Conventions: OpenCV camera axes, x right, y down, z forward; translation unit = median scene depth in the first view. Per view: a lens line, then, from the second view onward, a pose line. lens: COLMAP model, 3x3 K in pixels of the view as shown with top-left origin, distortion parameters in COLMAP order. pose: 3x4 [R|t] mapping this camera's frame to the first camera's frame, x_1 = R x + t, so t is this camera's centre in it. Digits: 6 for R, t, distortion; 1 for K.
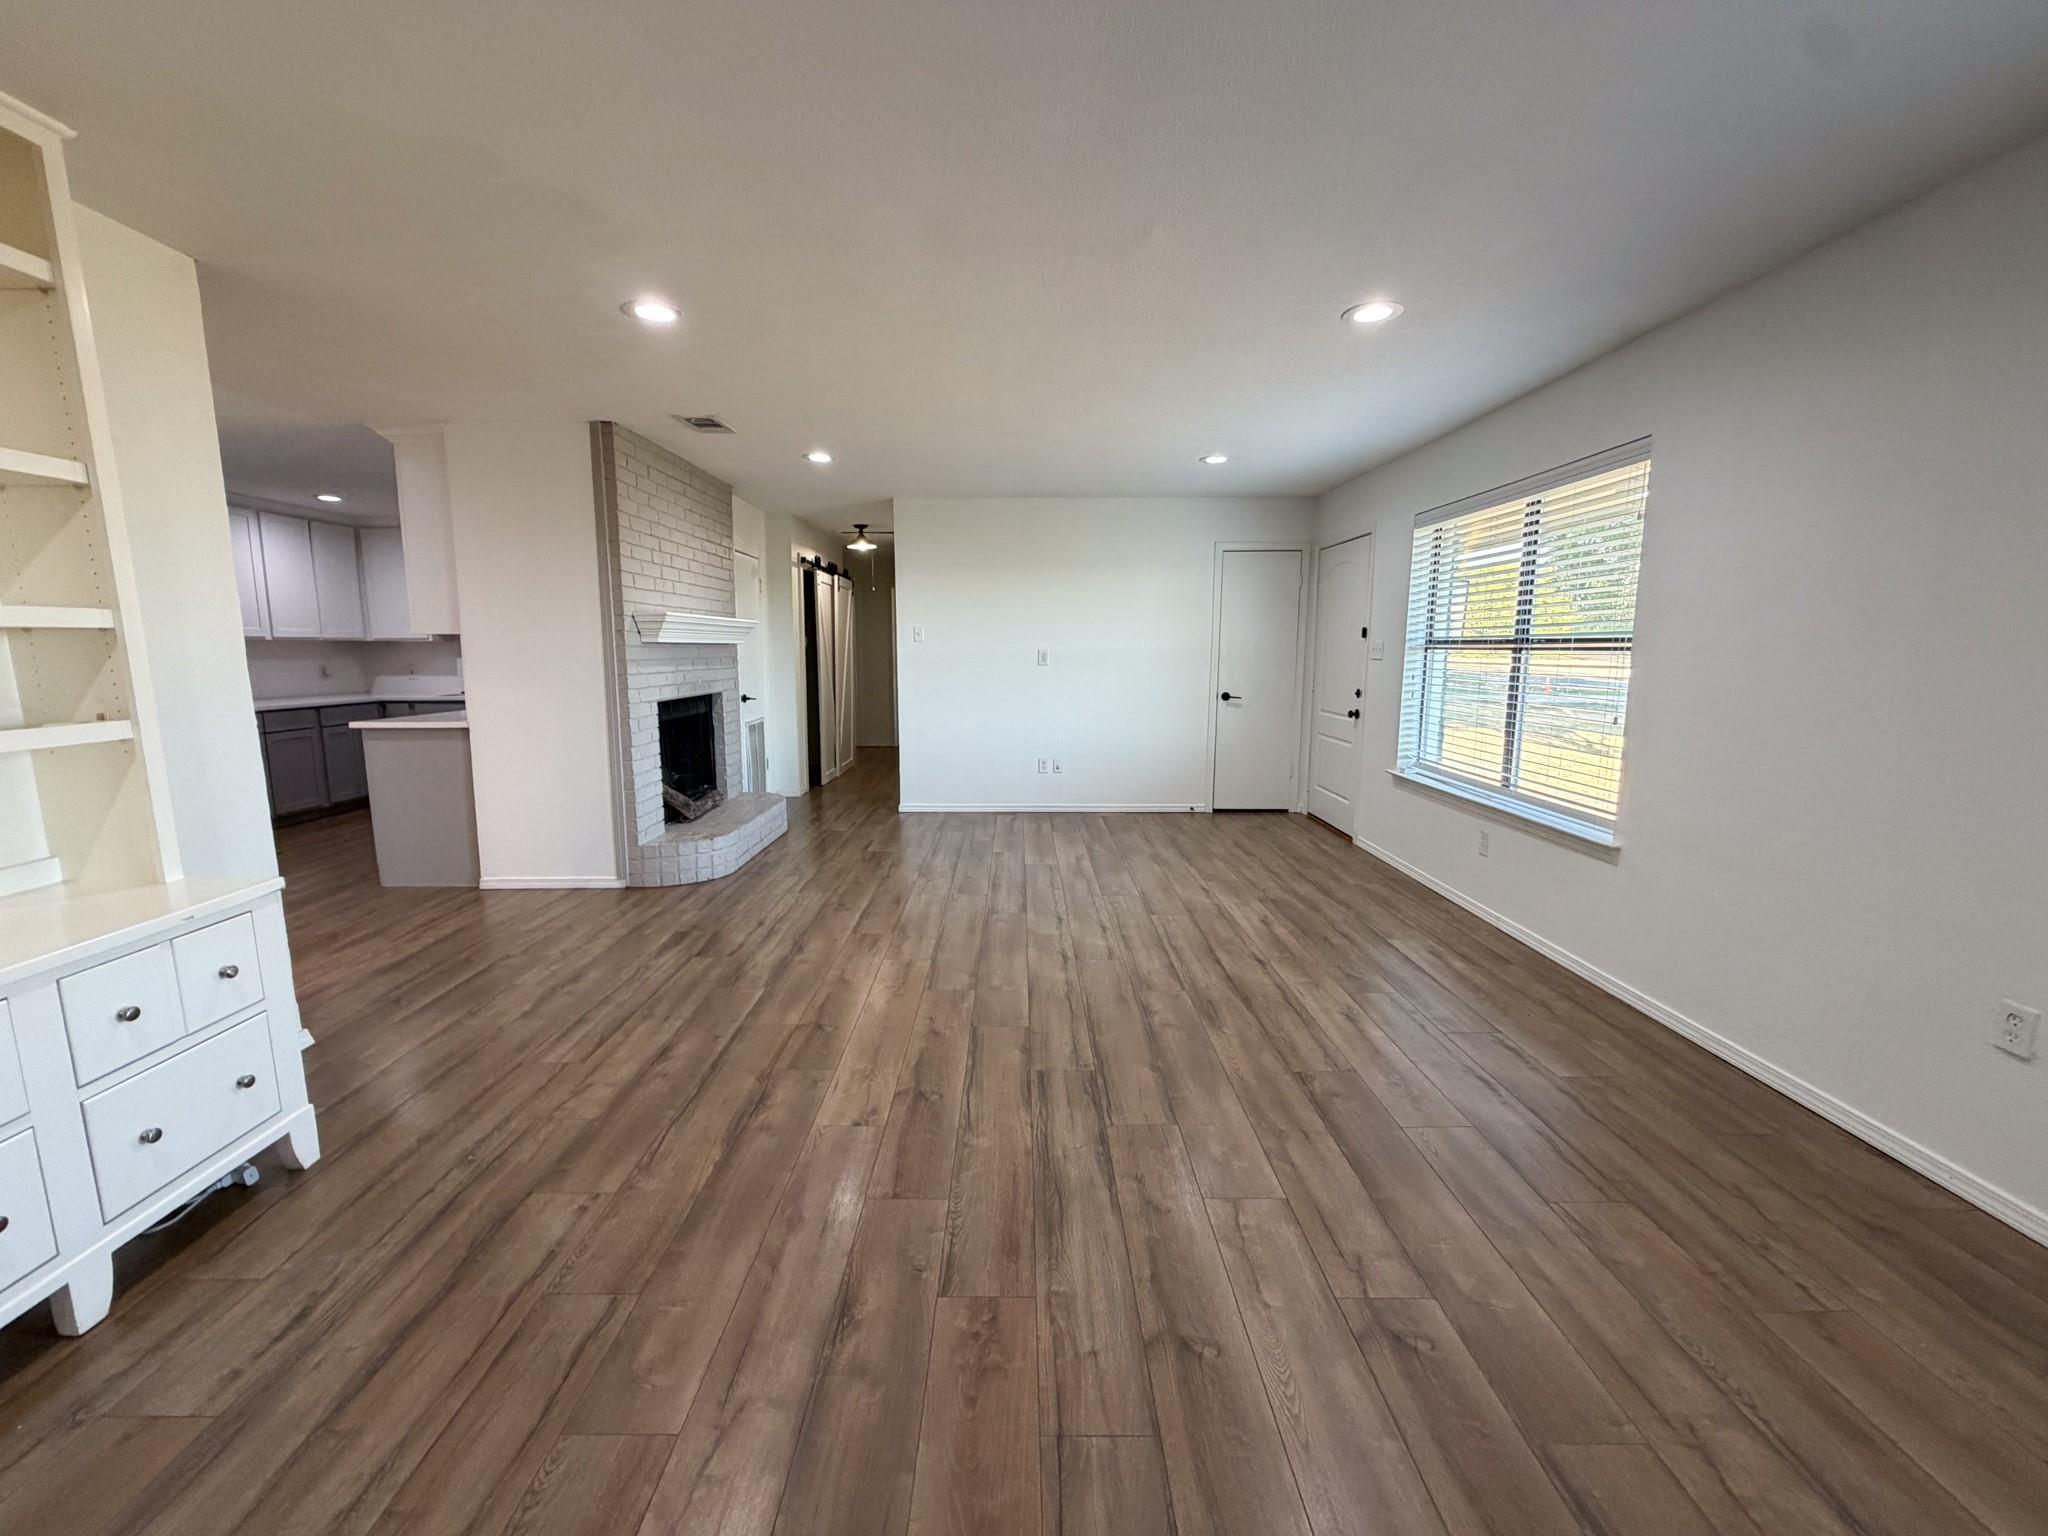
lens RADIAL K [[819.8, 0, 1016.4], [0, 819.8, 765.5], [0, 0, 1]] dist [0.001871, 0.000212]
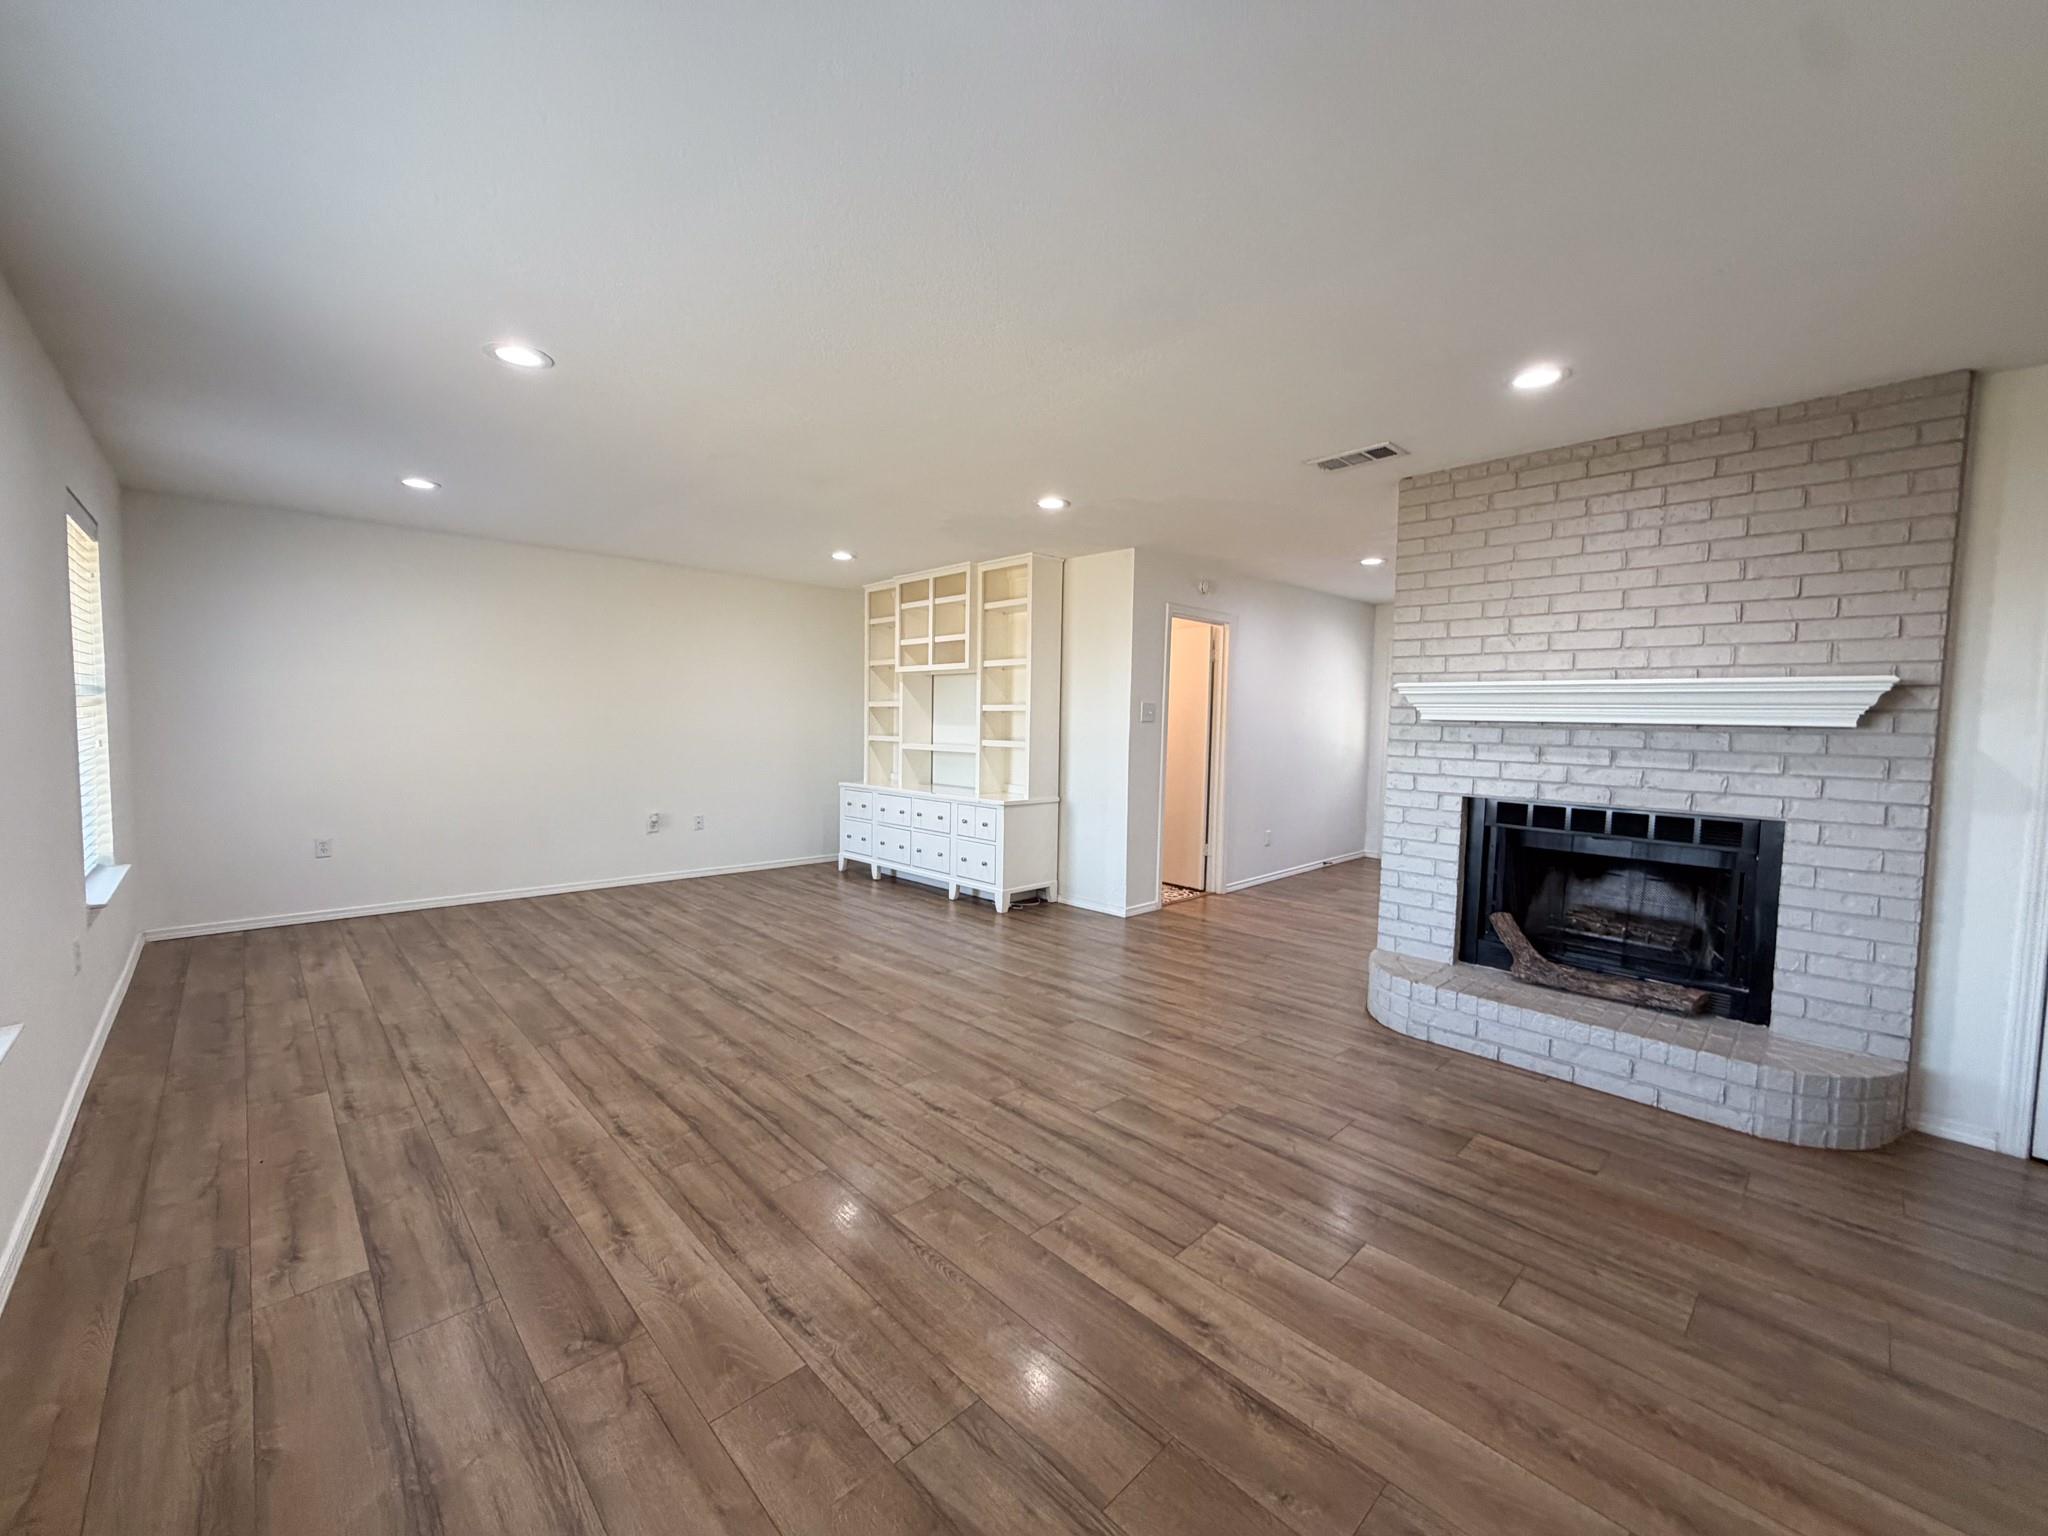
lens RADIAL K [[819.8, 0, 1016.4], [0, 819.8, 765.5], [0, 0, 1]] dist [0.001871, 0.000212]
pose [[-0.723879, 0.028523, -0.689337, 0.579514], [-0.118113, 0.979271, 0.164552, -0.265511], [0.679742, 0.200536, -0.705505, 1.814674]]
